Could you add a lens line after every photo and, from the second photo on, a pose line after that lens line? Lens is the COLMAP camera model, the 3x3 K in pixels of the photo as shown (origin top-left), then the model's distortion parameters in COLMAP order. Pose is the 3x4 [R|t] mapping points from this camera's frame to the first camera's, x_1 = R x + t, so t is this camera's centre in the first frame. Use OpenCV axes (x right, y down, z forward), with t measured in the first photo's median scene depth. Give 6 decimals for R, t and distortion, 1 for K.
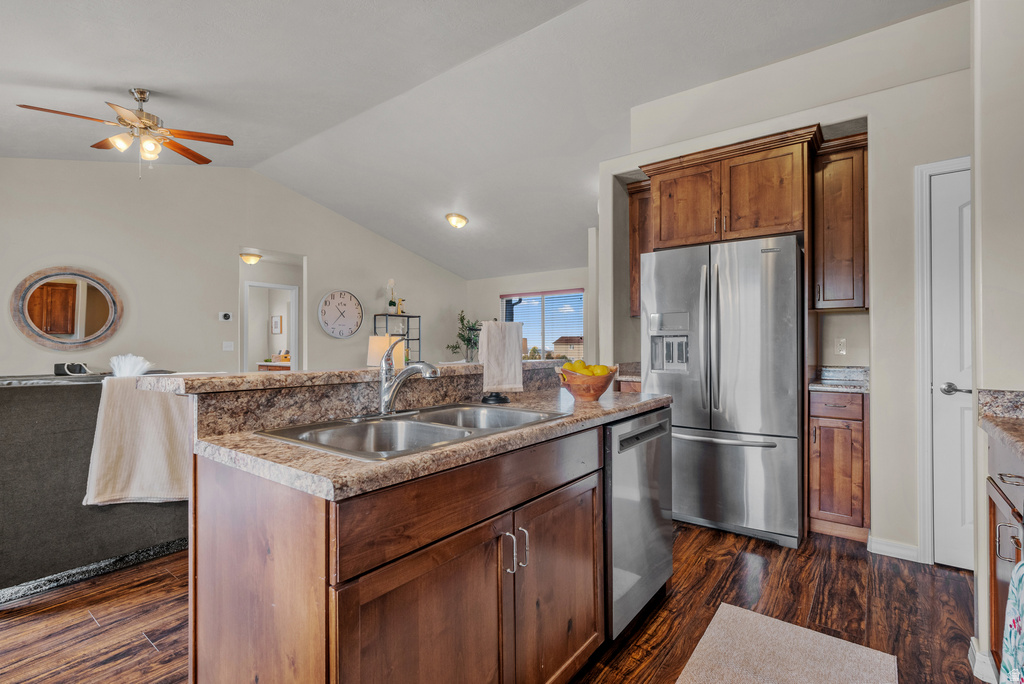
lens RADIAL K [[474.2, 0, 511.5], [0, 474.2, 341.1], [0, 0, 1]] dist [-0.001460, 0.000003]
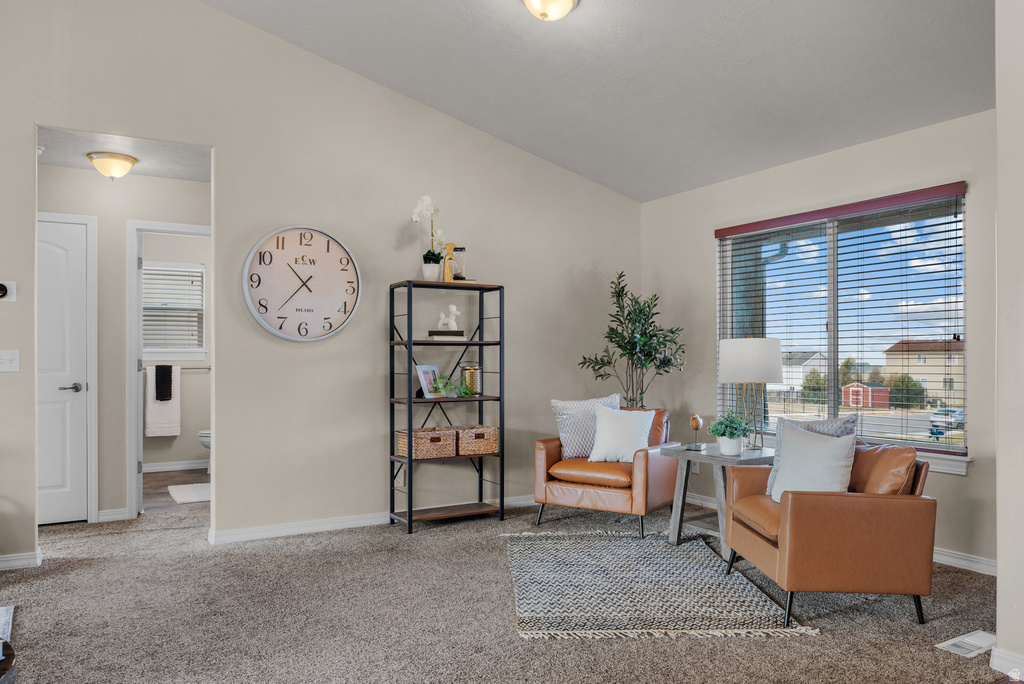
lens RADIAL K [[731.3, 0, 511.3], [0, 731.3, 347.7], [0, 0, 1]] dist [0.010300, 0.001515]
pose [[0.927583, -0.003299, -0.373604, 0.049876], [0.002703, 0.999994, -0.002119, 0.001222], [0.373608, 0.000956, 0.927586, 0.429416]]
